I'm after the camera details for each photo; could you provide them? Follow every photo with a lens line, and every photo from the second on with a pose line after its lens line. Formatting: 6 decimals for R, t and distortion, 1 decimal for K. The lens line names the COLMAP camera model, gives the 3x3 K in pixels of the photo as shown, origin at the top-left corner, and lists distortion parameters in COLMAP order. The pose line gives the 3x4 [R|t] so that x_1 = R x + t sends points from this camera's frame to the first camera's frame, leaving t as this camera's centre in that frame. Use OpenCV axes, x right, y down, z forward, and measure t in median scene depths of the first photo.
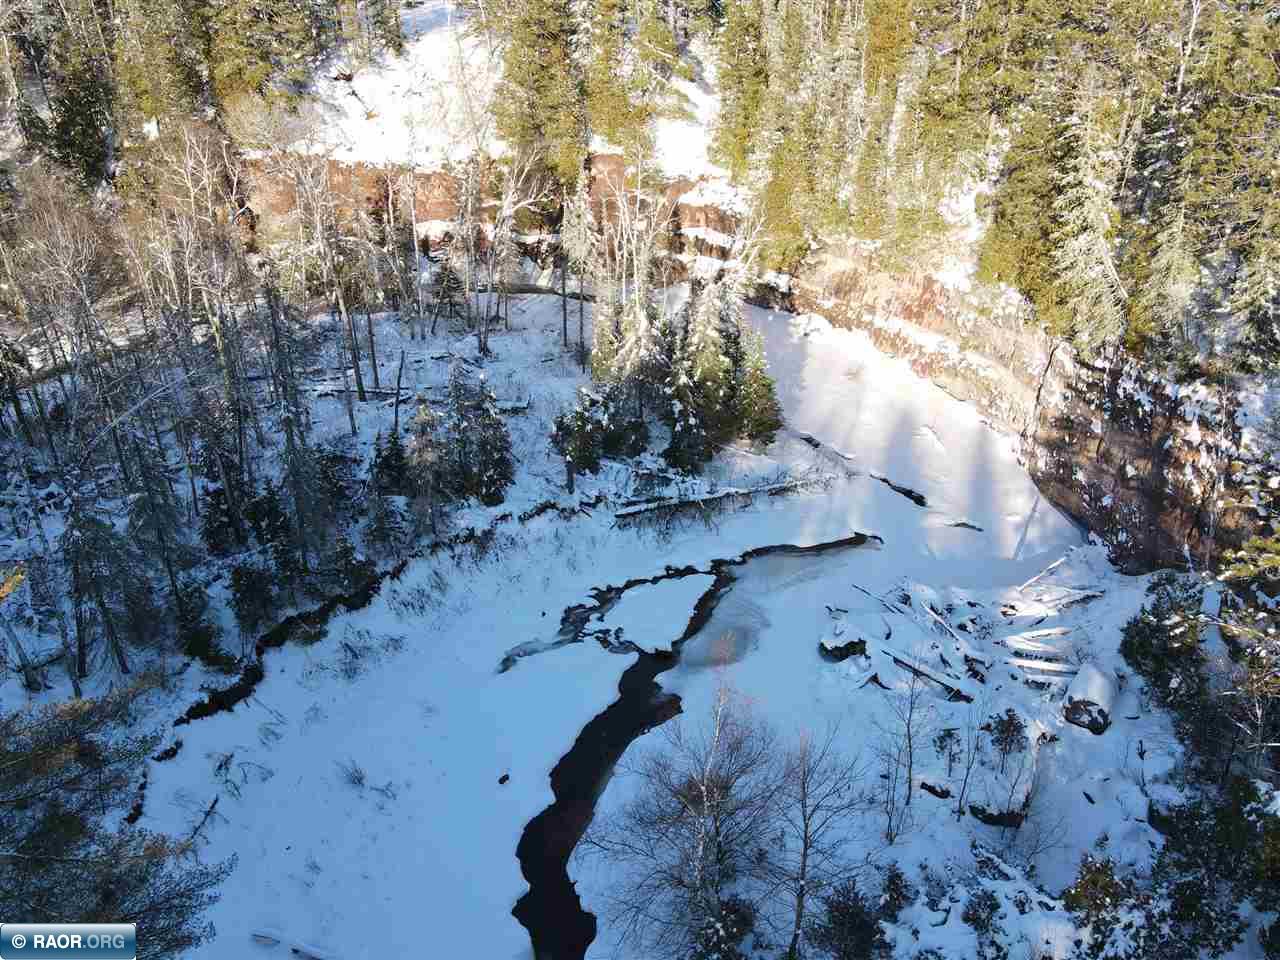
lens RADIAL K [[931.2, 0, 639.7], [0, 931.2, 475.9], [0, 0, 1]] dist [-0.019094, 0.027908]
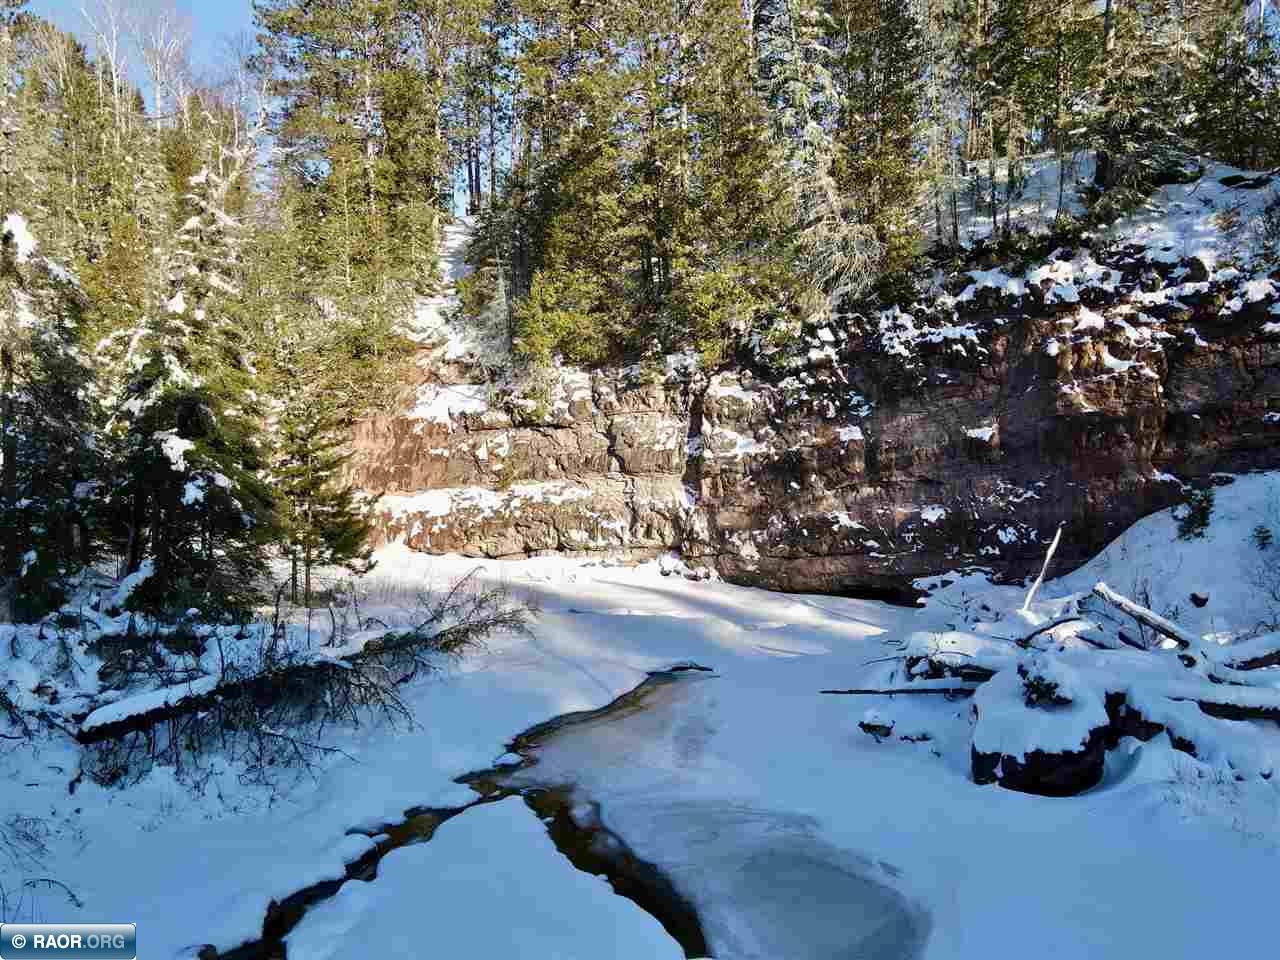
lens RADIAL K [[931.2, 0, 635.9], [0, 931.2, 479.6], [0, 0, 1]] dist [-0.019094, 0.027908]
pose [[0.645147, -0.013639, 0.763937, -0.129714], [0.367229, 0.882319, -0.294374, 0.118211], [-0.670021, 0.470455, 0.574234, 0.731325]]
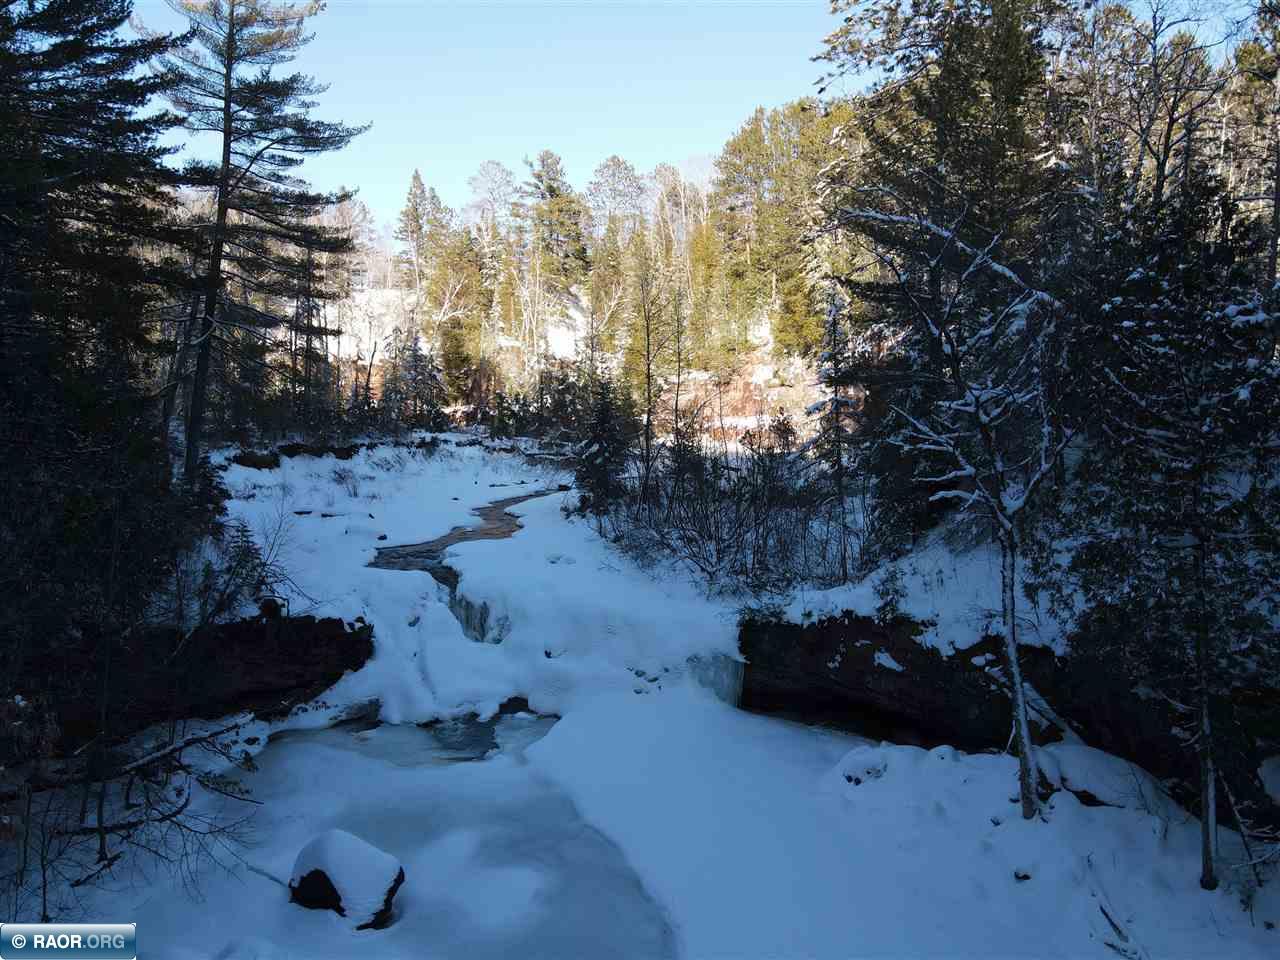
lens RADIAL K [[931.2, 0, 641.5], [0, 931.2, 478.0], [0, 0, 1]] dist [-0.019094, 0.027908]
pose [[0.992042, -0.016860, 0.124772, -0.028855], [0.066498, 0.911662, -0.405524, 0.659975], [-0.106913, 0.410594, 0.905529, -0.259641]]
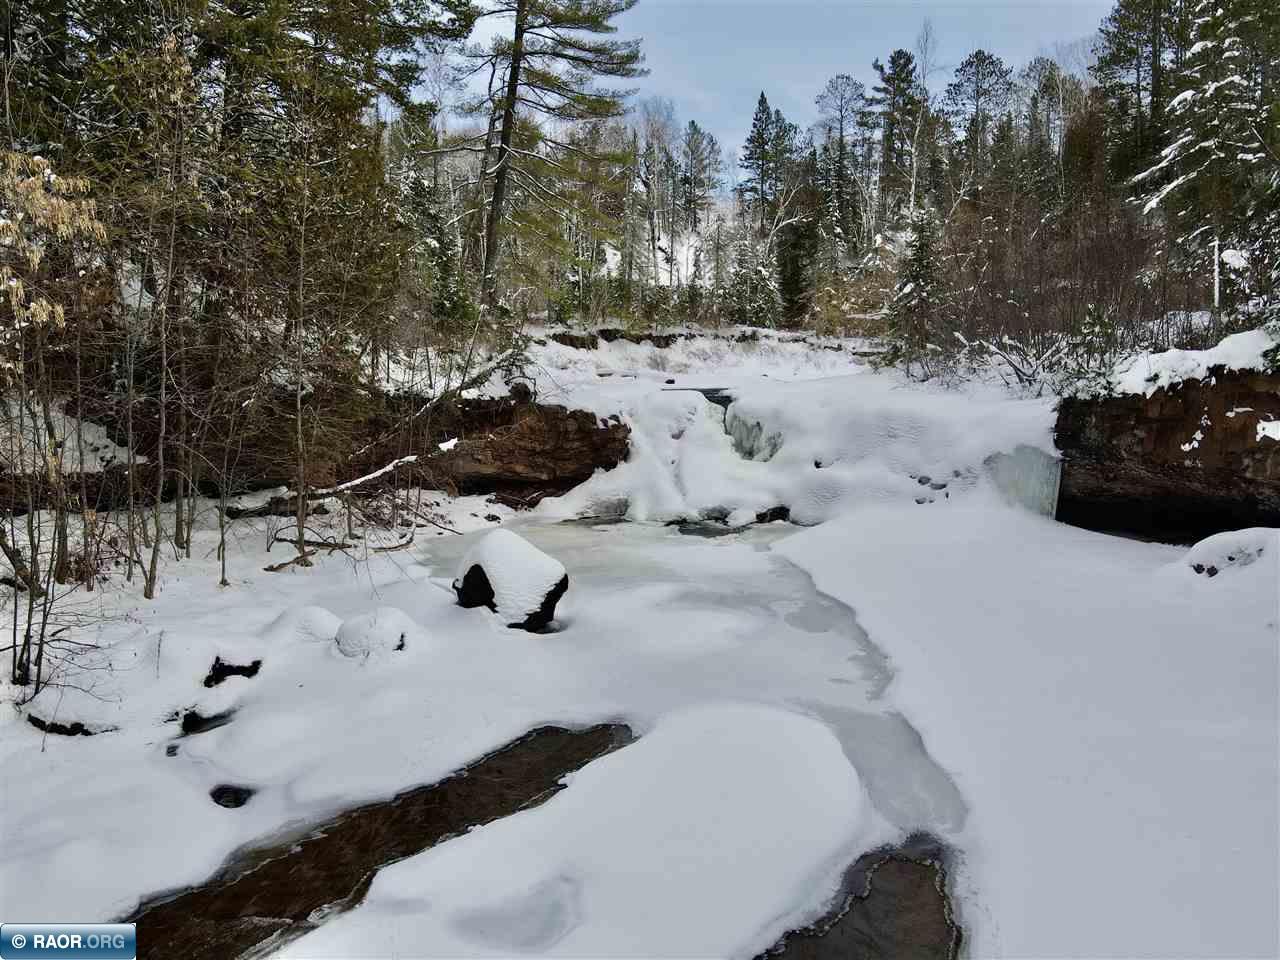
lens RADIAL K [[931.2, 0, 633.7], [0, 931.2, 480.2], [0, 0, 1]] dist [-0.019094, 0.027908]
pose [[0.965704, 0.016407, -0.259127, 0.017291], [-0.113779, 0.923819, -0.365531, 0.721179], [0.233389, 0.382478, 0.894002, -0.148480]]
